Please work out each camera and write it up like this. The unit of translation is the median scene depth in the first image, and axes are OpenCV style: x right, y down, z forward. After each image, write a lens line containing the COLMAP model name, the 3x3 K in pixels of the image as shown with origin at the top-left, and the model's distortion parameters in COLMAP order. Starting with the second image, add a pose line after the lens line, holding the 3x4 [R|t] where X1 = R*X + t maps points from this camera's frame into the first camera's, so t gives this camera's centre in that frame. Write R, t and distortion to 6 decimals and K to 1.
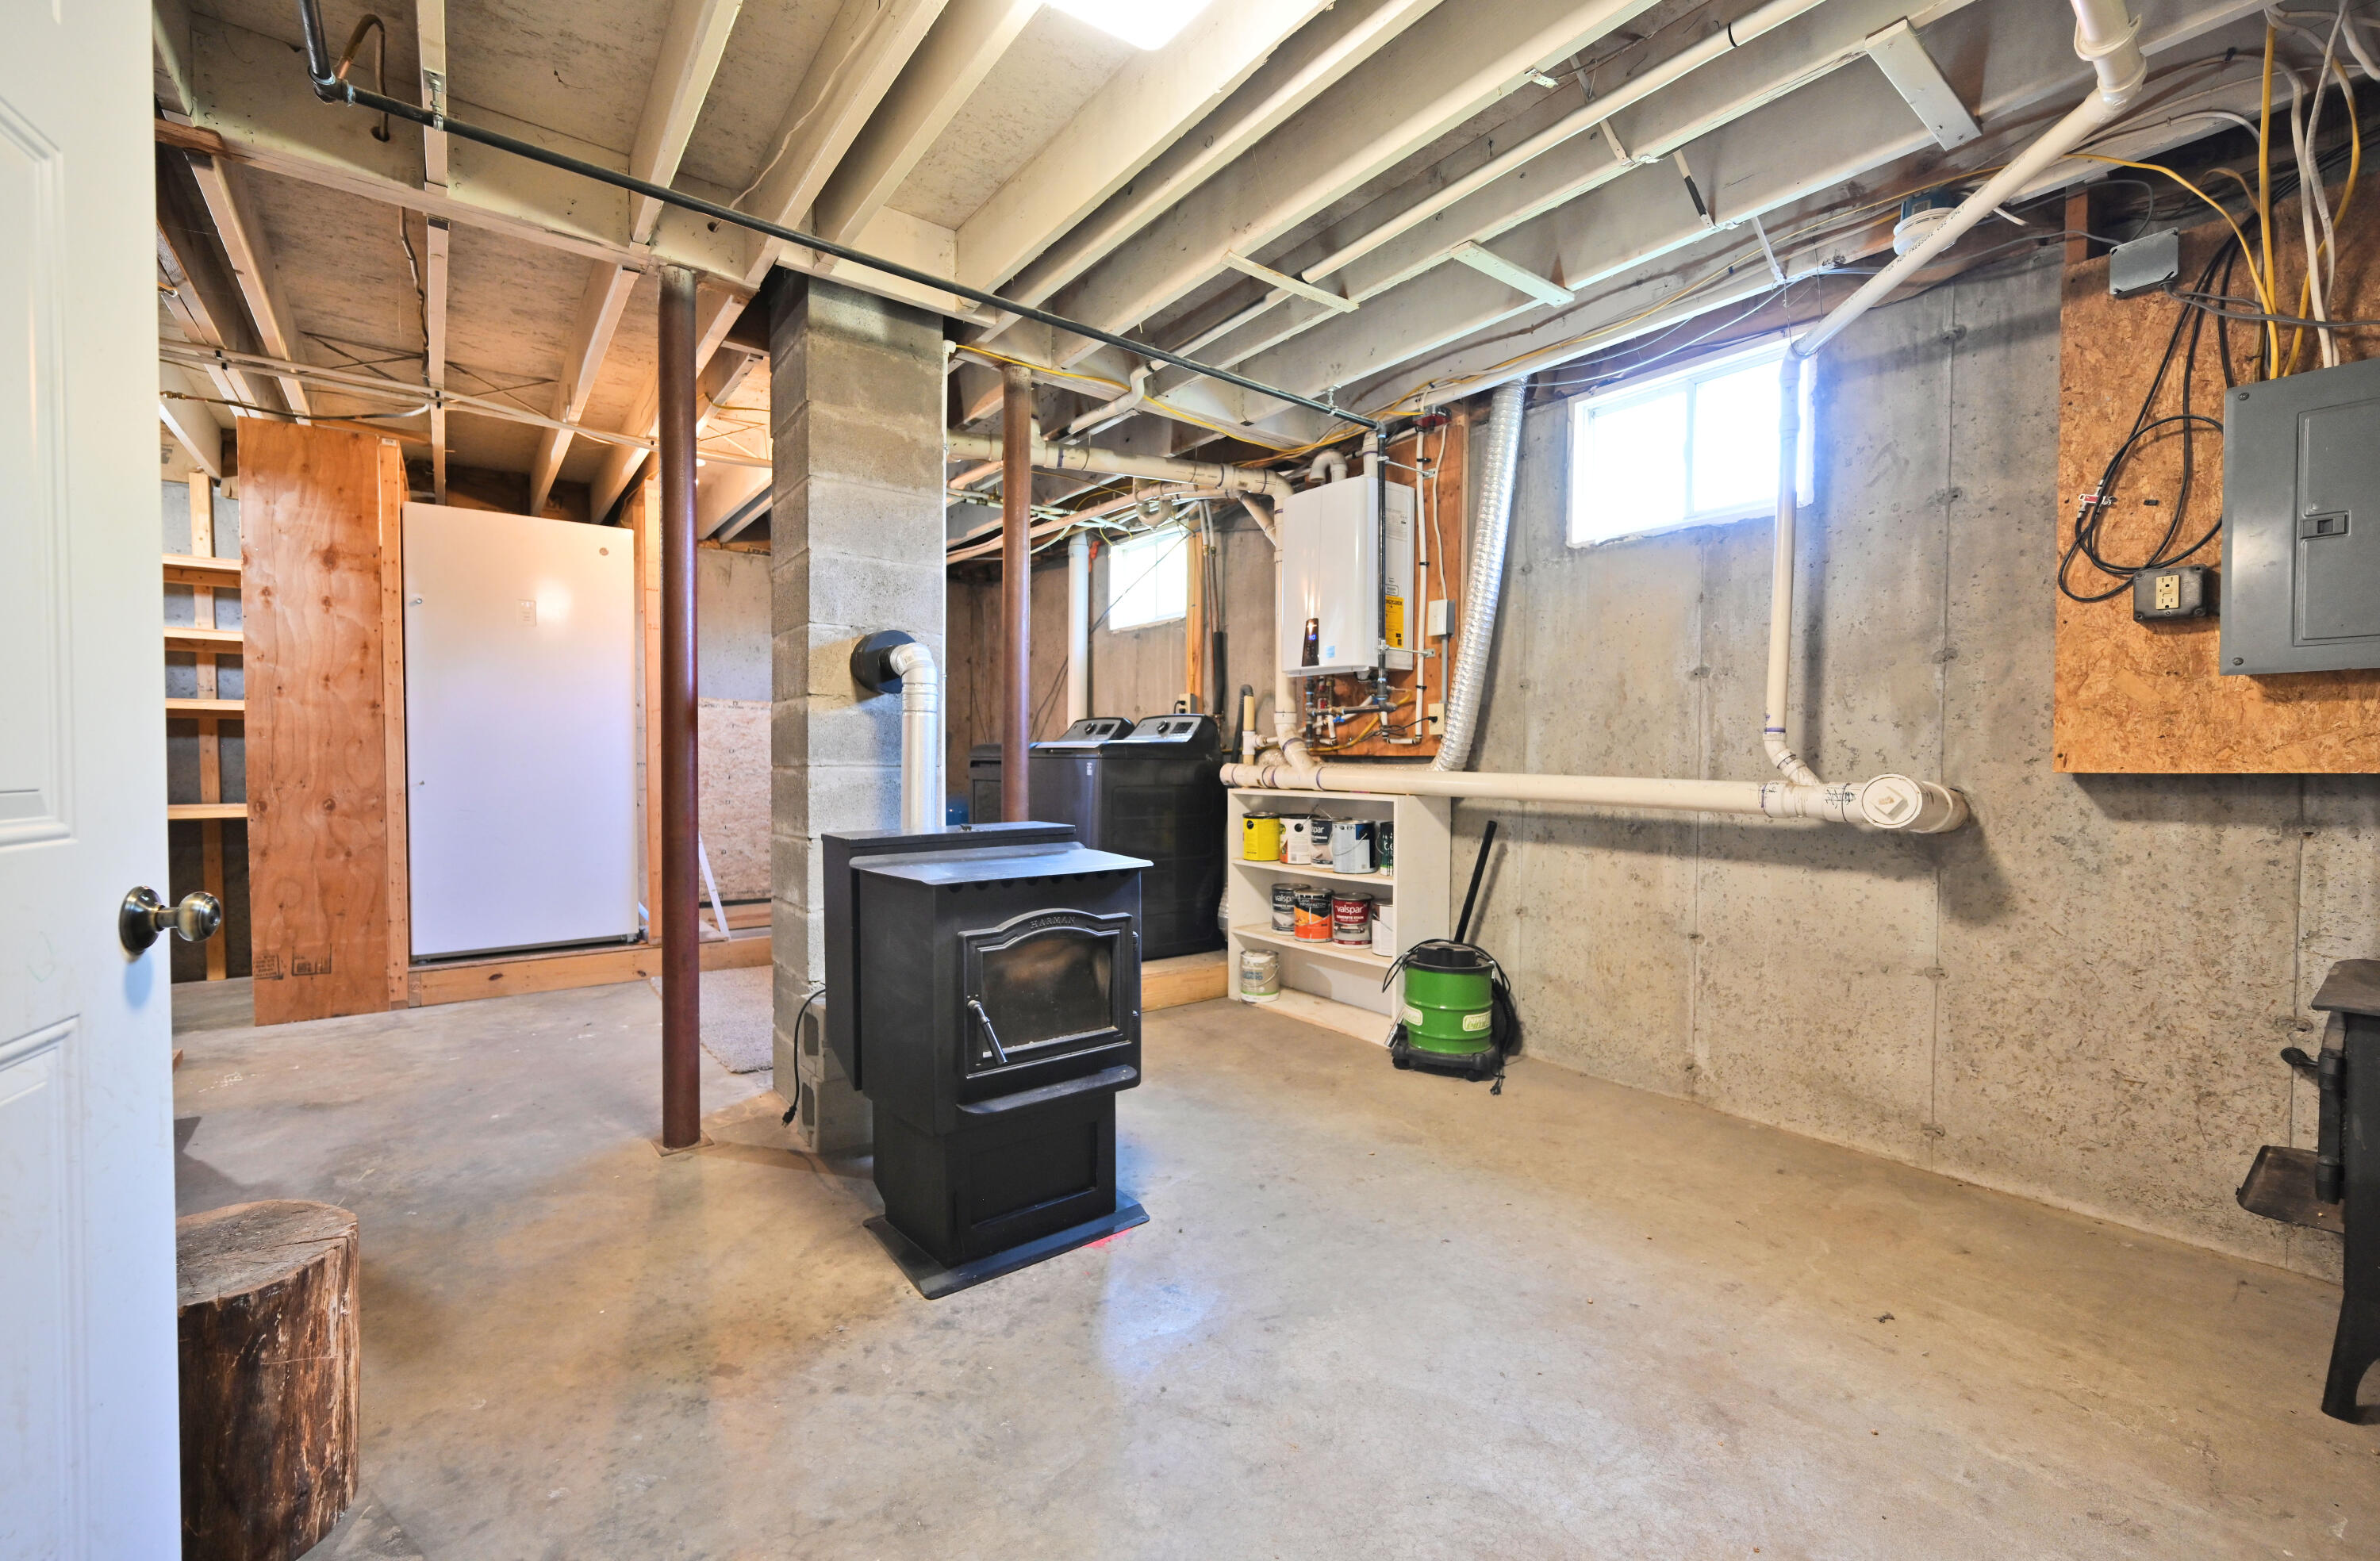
lens RADIAL K [[967.6, 0, 1191.4], [0, 967.6, 773.2], [0, 0, 1]] dist [-0.002638, 0.000053]
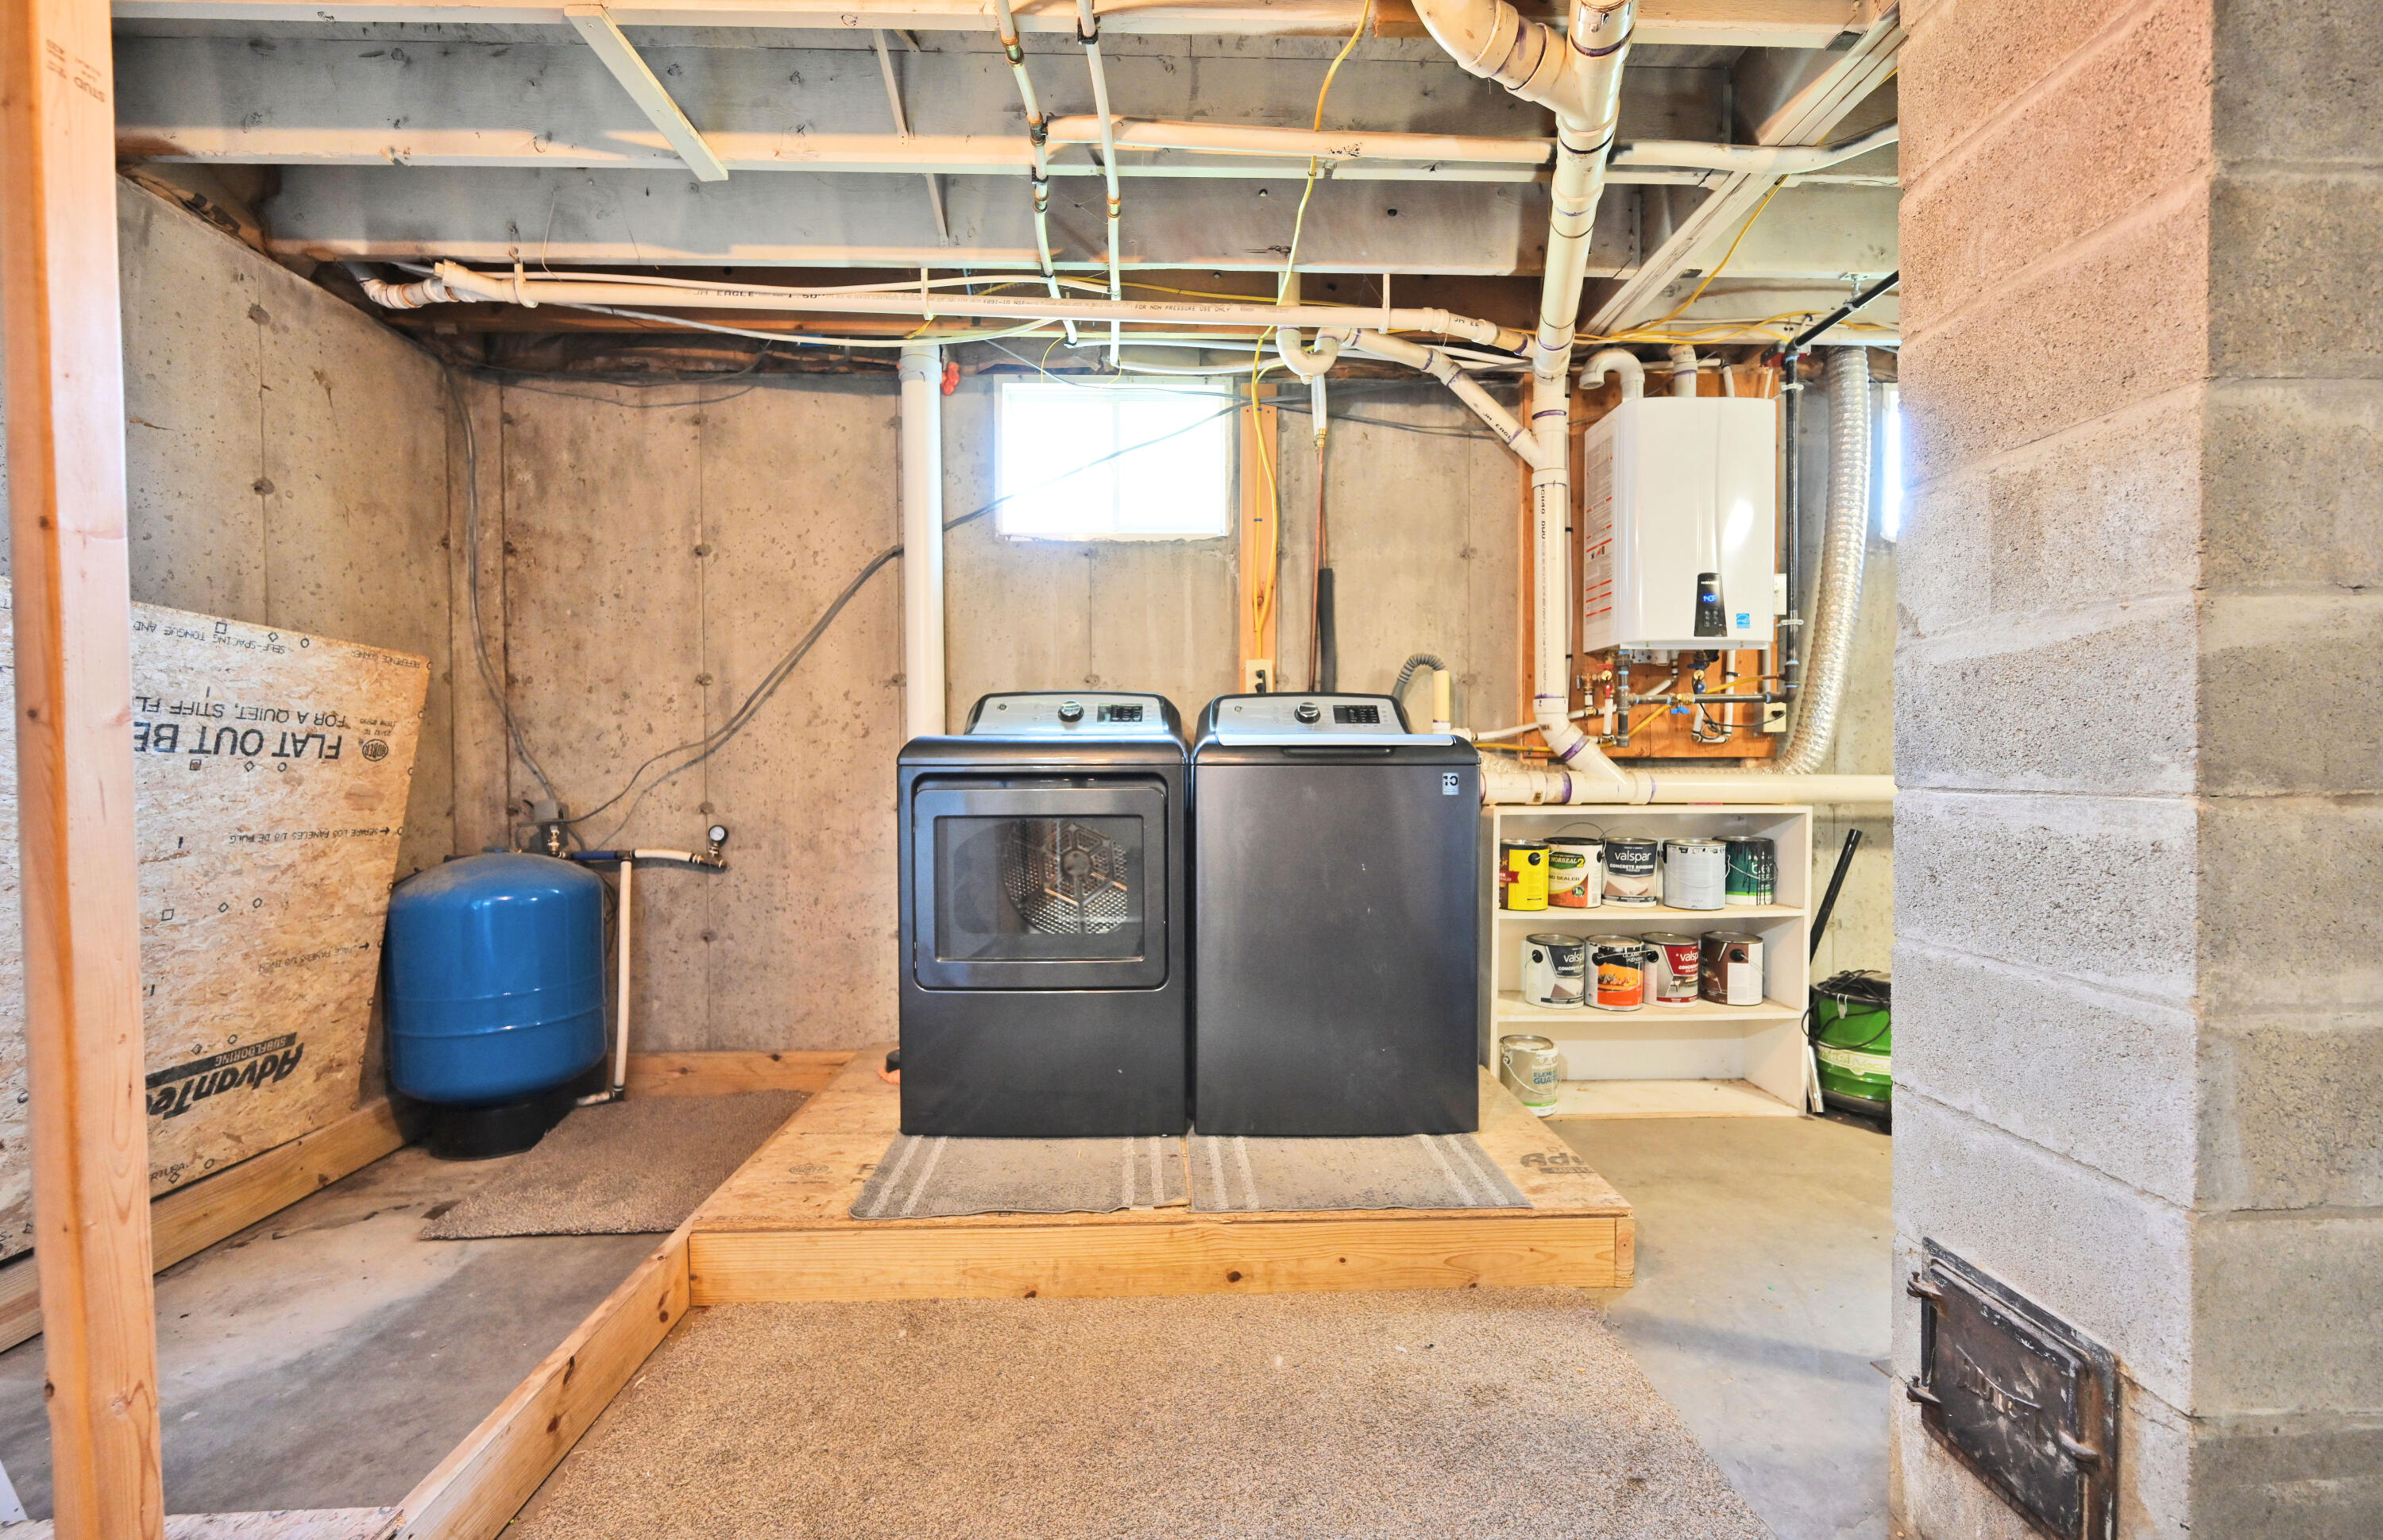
lens RADIAL K [[971.4, 0, 1196.6], [0, 971.4, 787.5], [0, 0, 1]] dist [0.001641, 0.000053]
pose [[0.575013, -0.021828, 0.817853, -0.664473], [0.022468, 0.999688, 0.010884, -0.010131], [-0.817835, 0.012117, 0.575325, 0.831005]]
